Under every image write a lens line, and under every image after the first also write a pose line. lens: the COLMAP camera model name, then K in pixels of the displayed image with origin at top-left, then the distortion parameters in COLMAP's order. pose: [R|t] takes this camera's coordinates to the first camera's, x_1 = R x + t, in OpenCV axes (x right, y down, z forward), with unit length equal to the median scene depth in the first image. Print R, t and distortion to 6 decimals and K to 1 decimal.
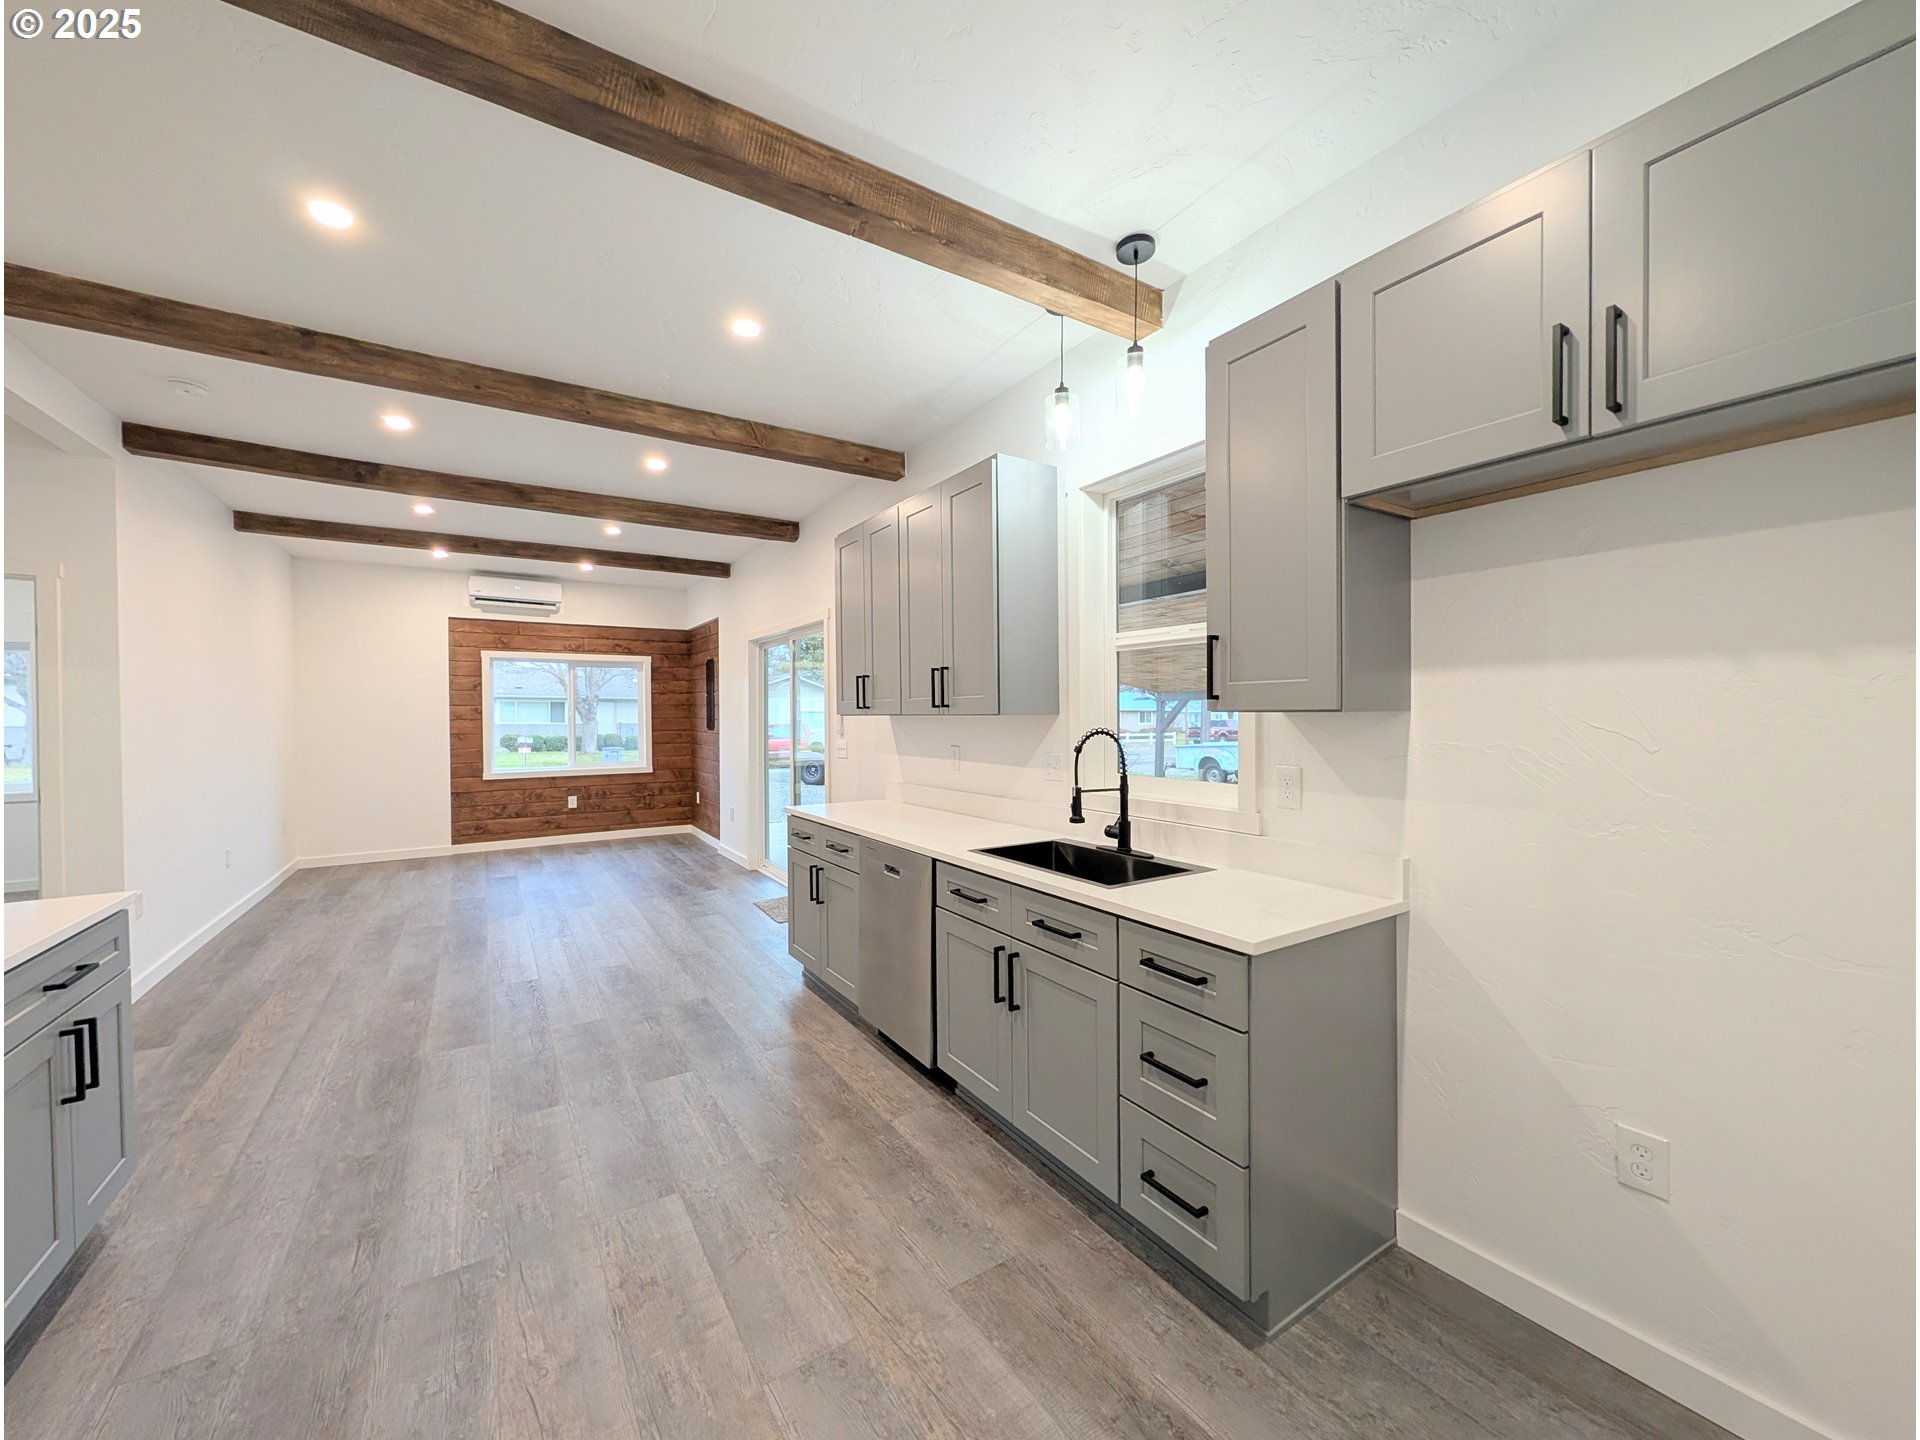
lens RADIAL K [[735.2, 0, 960.2], [0, 735.2, 724.1], [0, 0, 1]] dist [0.000021, 0.000029]
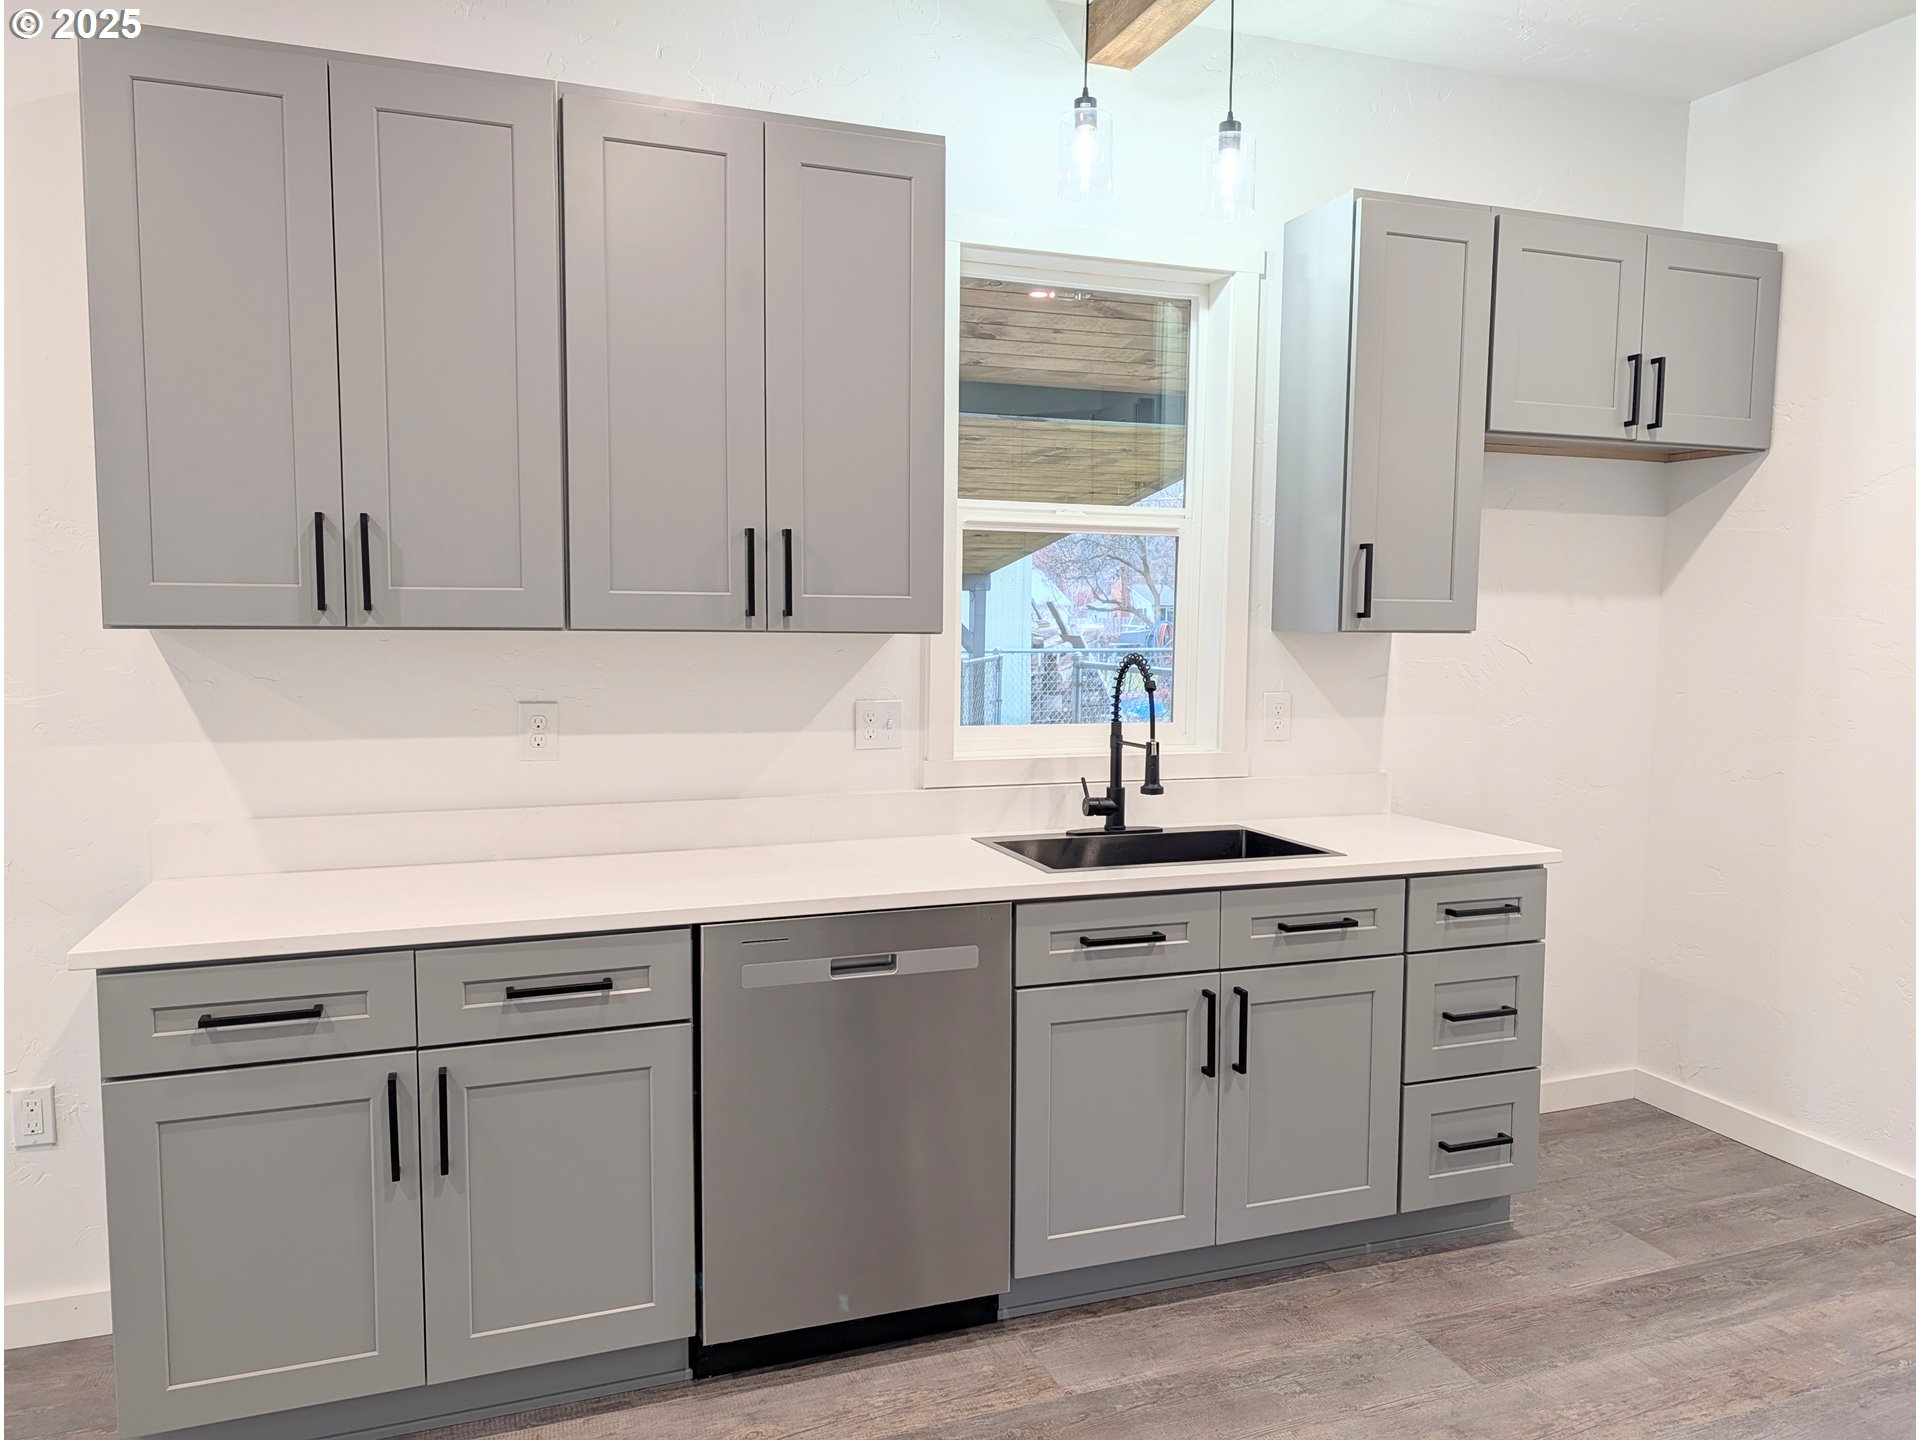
lens RADIAL K [[1373.5, 0, 960.0], [0, 1373.5, 720.0], [0, 0, 1]] dist [0.011604, -0.002295]
pose [[0.222839, -0.066018, 0.972617, -0.933670], [0.003279, 0.997749, 0.066972, -0.015577], [-0.974850, -0.011735, 0.222554, 0.759439]]
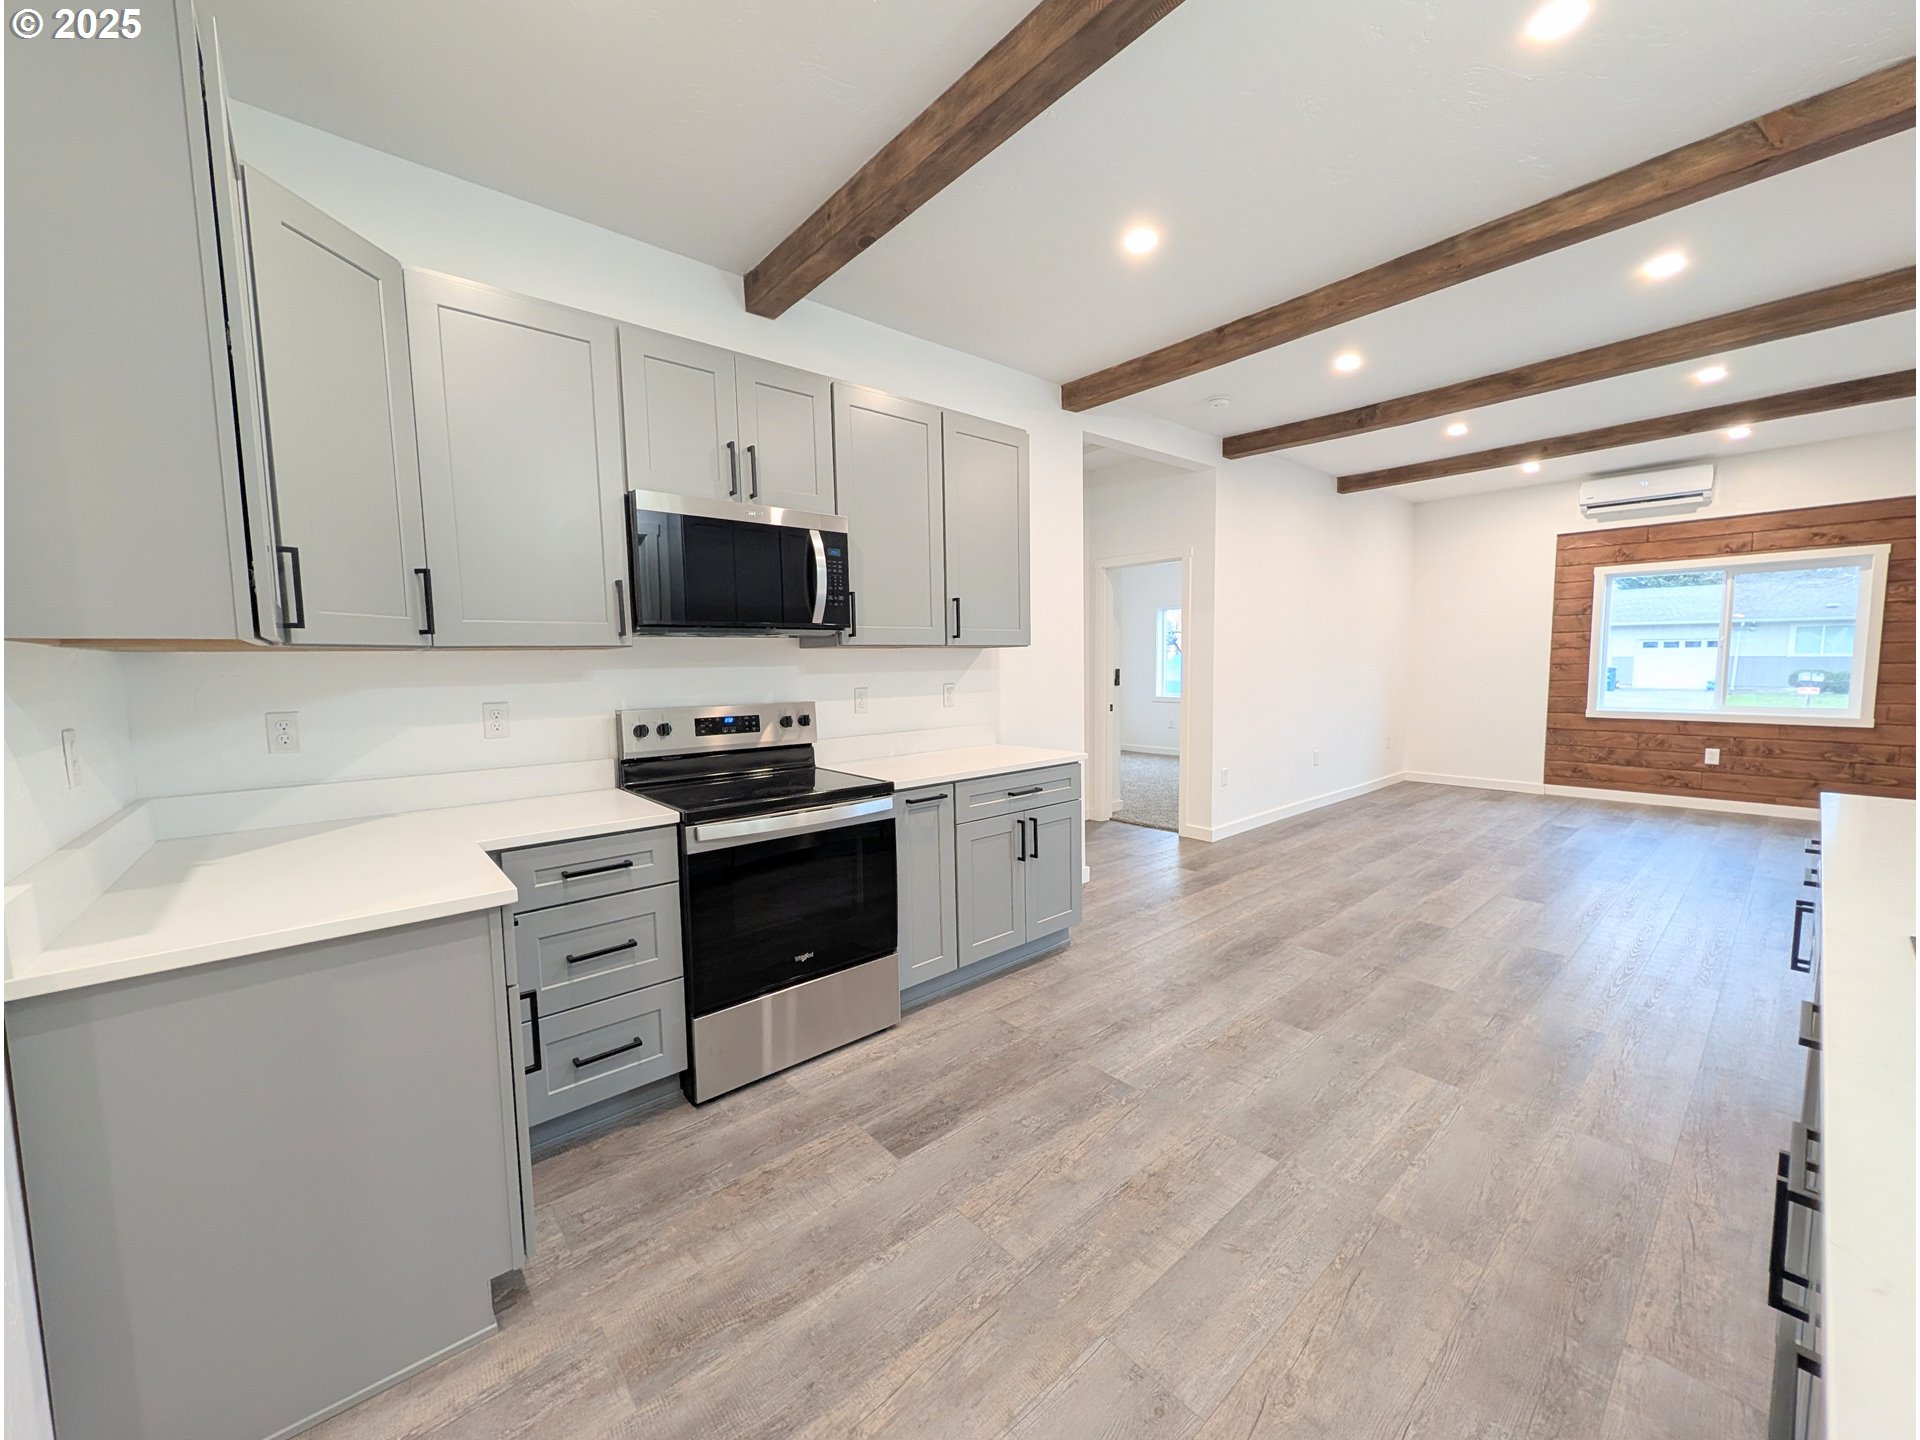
lens RADIAL K [[735.2, 0, 960.2], [0, 735.2, 724.1], [0, 0, 1]] dist [0.000021, 0.000029]
pose [[0.135259, 0.090428, -0.986675, 0.308360], [-0.000271, 0.995830, 0.091230, 0.012032], [0.990810, -0.012072, 0.134720, 0.373041]]
